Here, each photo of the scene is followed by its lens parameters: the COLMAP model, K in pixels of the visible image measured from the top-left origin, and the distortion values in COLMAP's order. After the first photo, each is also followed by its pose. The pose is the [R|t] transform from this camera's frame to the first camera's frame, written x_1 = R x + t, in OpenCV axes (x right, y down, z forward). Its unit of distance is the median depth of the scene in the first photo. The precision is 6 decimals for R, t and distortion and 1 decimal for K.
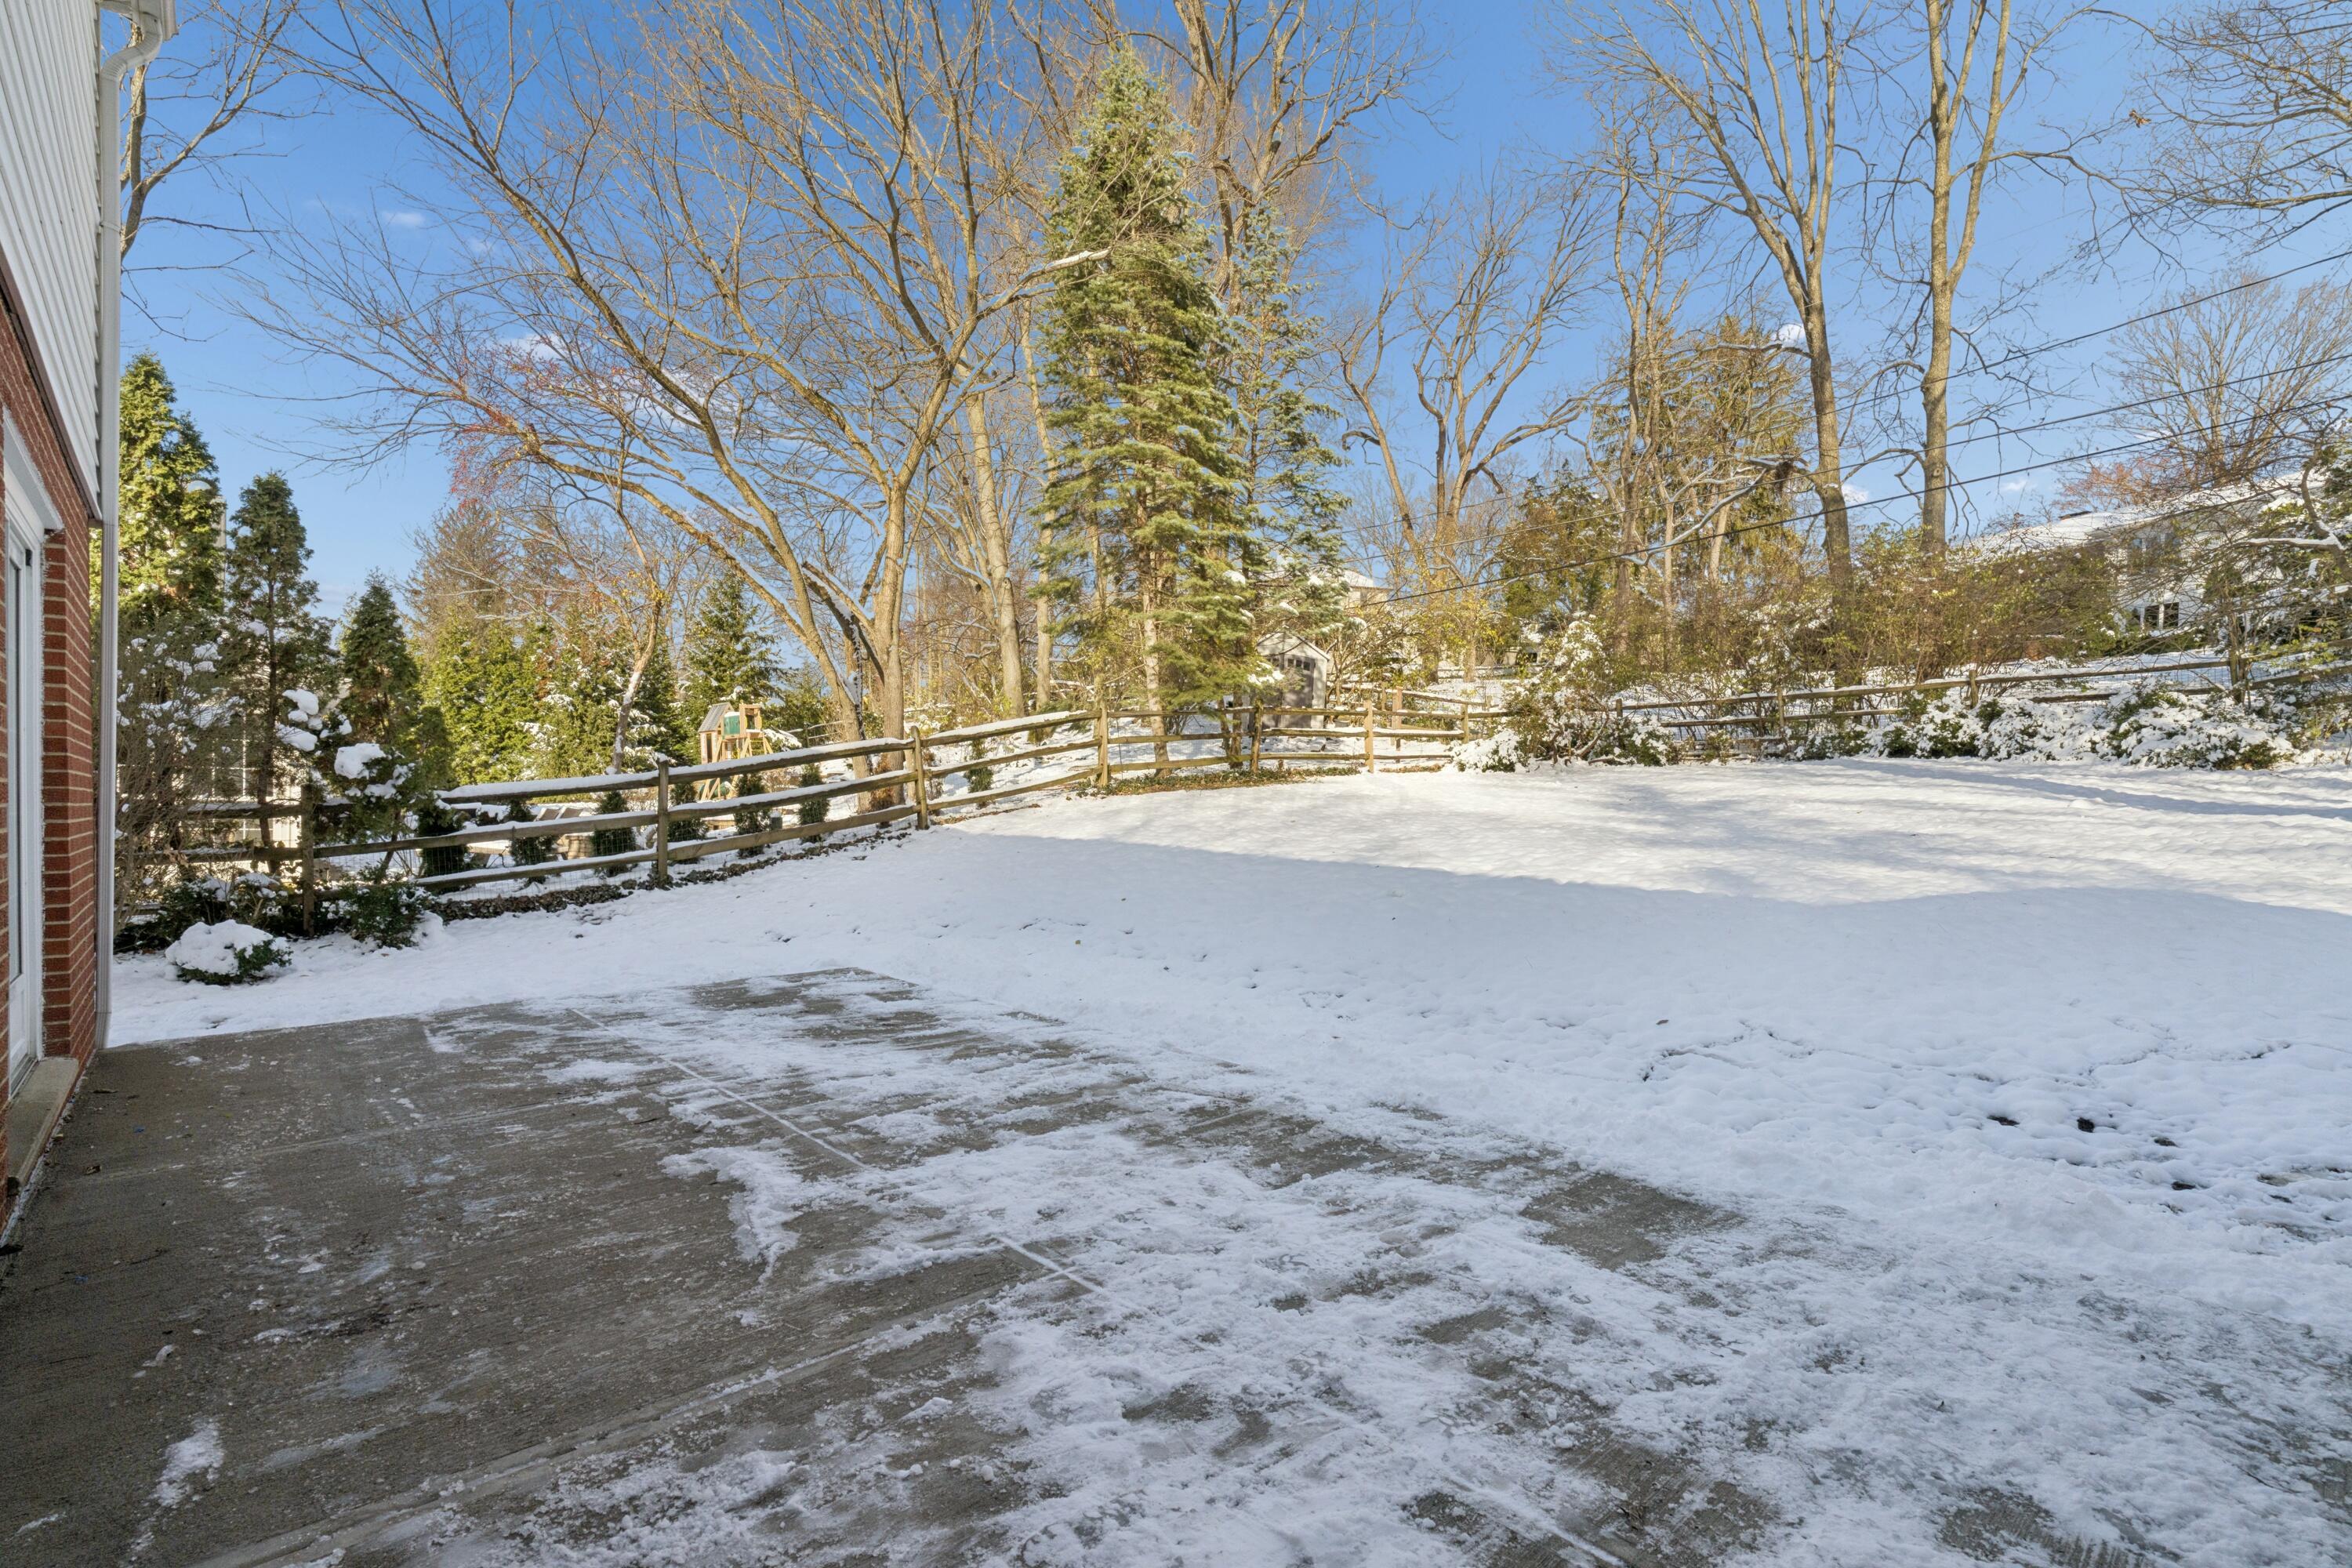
lens RADIAL K [[1059.7, 0, 1176.0], [0, 1059.7, 784.0], [0, 0, 1]] dist [-0.000043, 0.001046]
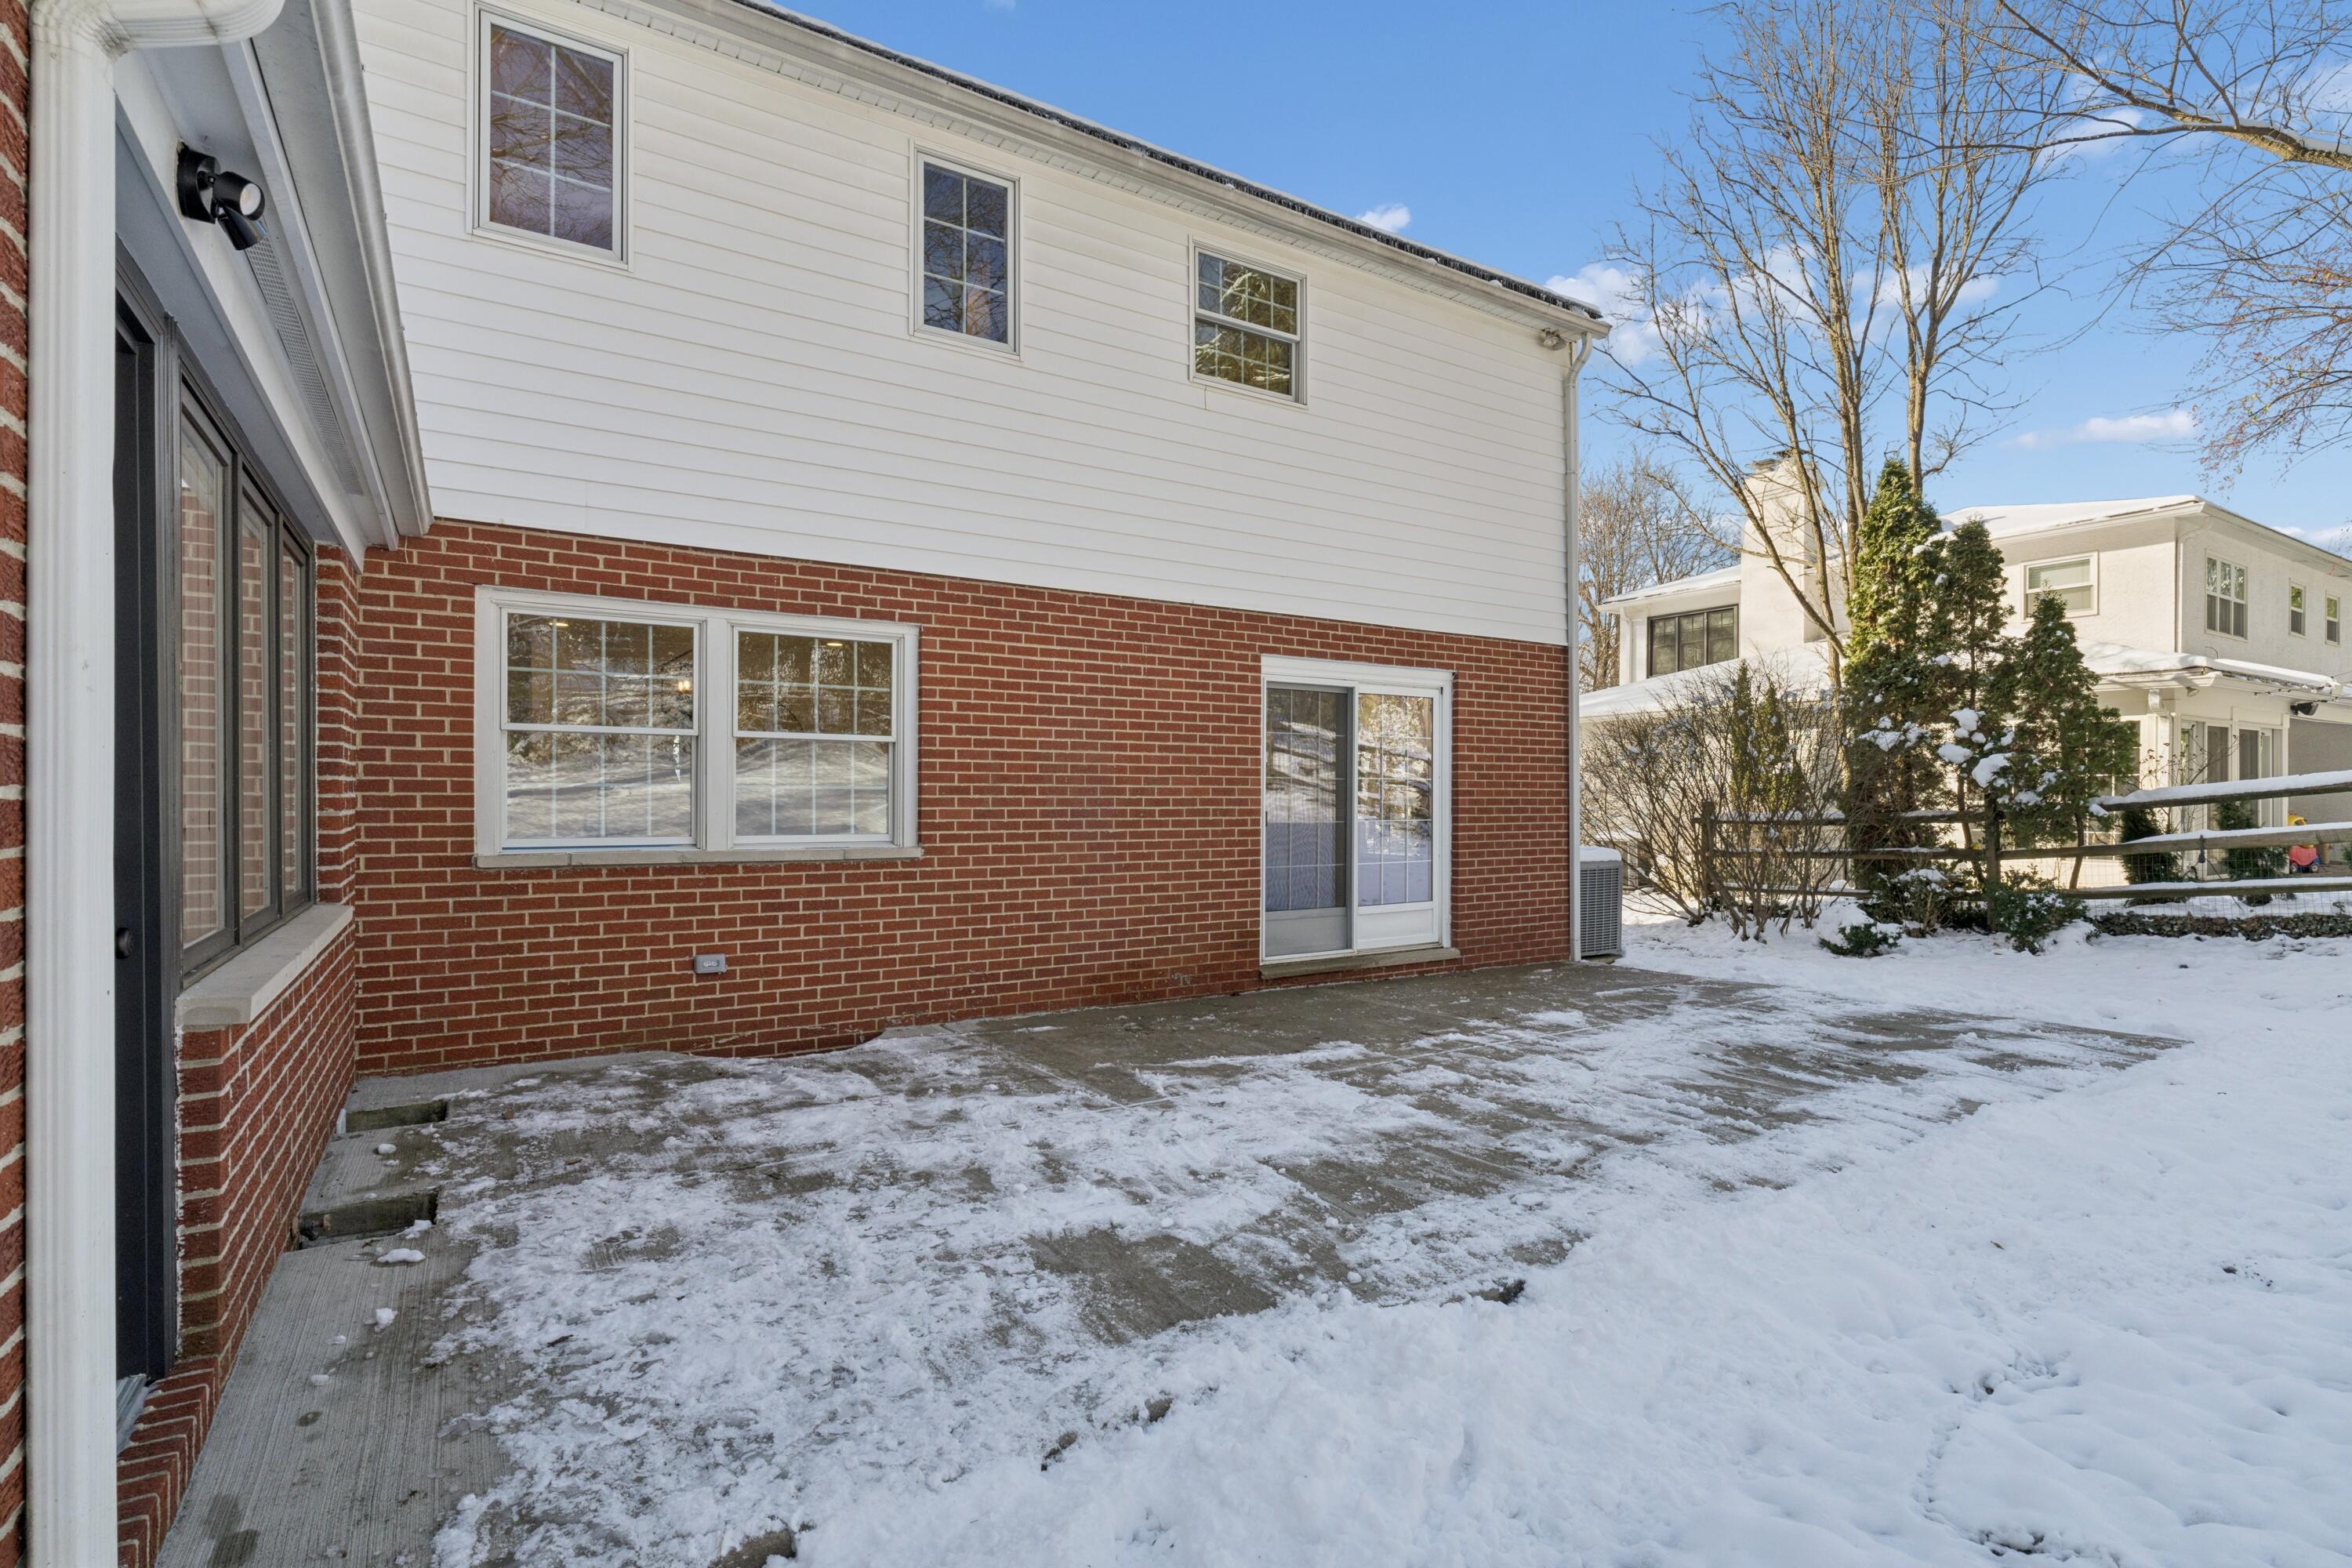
lens RADIAL K [[1120.6, 0, 1177.3], [0, 1120.6, 812.9], [0, 0, 1]] dist [-0.000986, -0.000293]
pose [[-0.171837, 0.000703, -0.985125, 1.221153], [0.025739, 0.999662, -0.003776, 0.019952], [0.984789, -0.026005, -0.171797, 1.091874]]
